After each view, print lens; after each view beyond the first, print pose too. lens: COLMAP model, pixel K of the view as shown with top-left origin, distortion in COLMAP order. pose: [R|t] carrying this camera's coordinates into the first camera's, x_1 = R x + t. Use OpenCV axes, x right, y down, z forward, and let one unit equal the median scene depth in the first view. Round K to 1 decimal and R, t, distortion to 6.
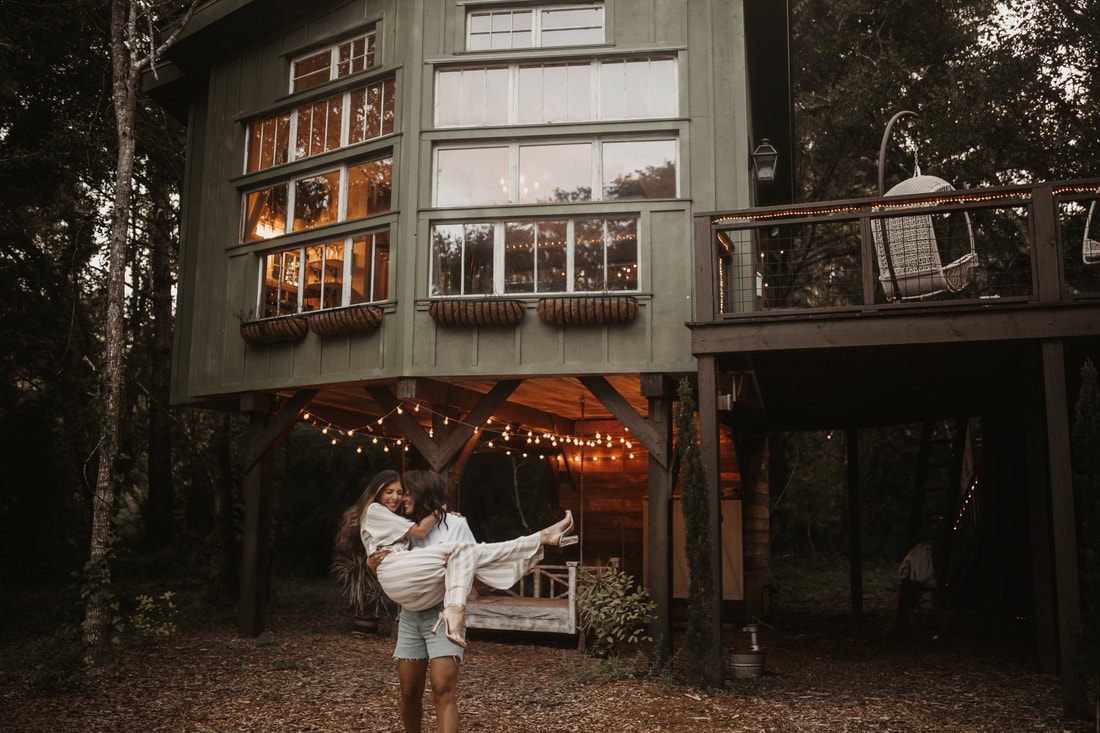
lens RADIAL K [[1163.8, 0, 550.0], [0, 1163.8, 366.5], [0, 0, 1]] dist [-0.012559, 0.017633]
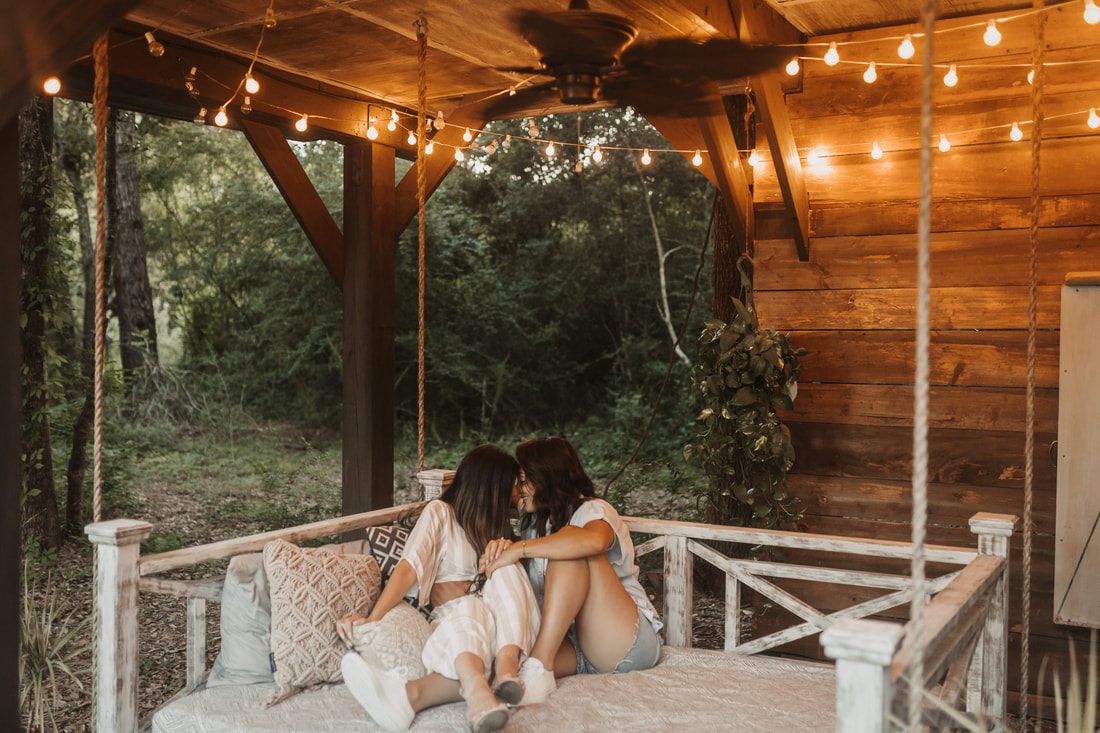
lens RADIAL K [[1088.0, 0, 550.0], [0, 1088.0, 366.5], [0, 0, 1]] dist [0.001215, 0.007016]
pose [[0.988397, 0.001360, -0.151886, -0.001809], [0.023056, 0.987030, 0.158869, 0.087477], [0.150132, -0.160528, 0.975547, 0.710440]]
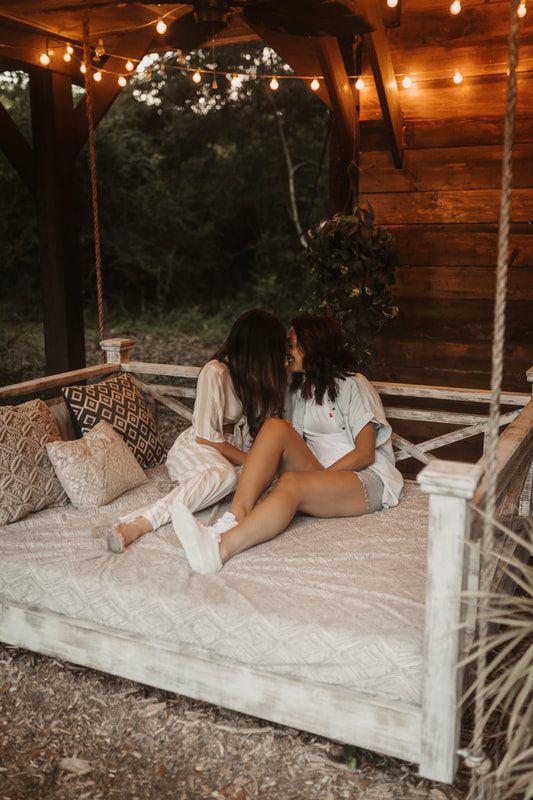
lens RADIAL K [[791.2, 0, 266.5], [0, 791.2, 400.0], [0, 0, 1]] dist [0.001215, 0.007016]
pose [[0.996553, 0.003703, -0.082876, -0.000988], [0.024377, 0.941831, 0.335200, 0.090252], [0.079296, -0.336065, 0.938495, 0.727151]]
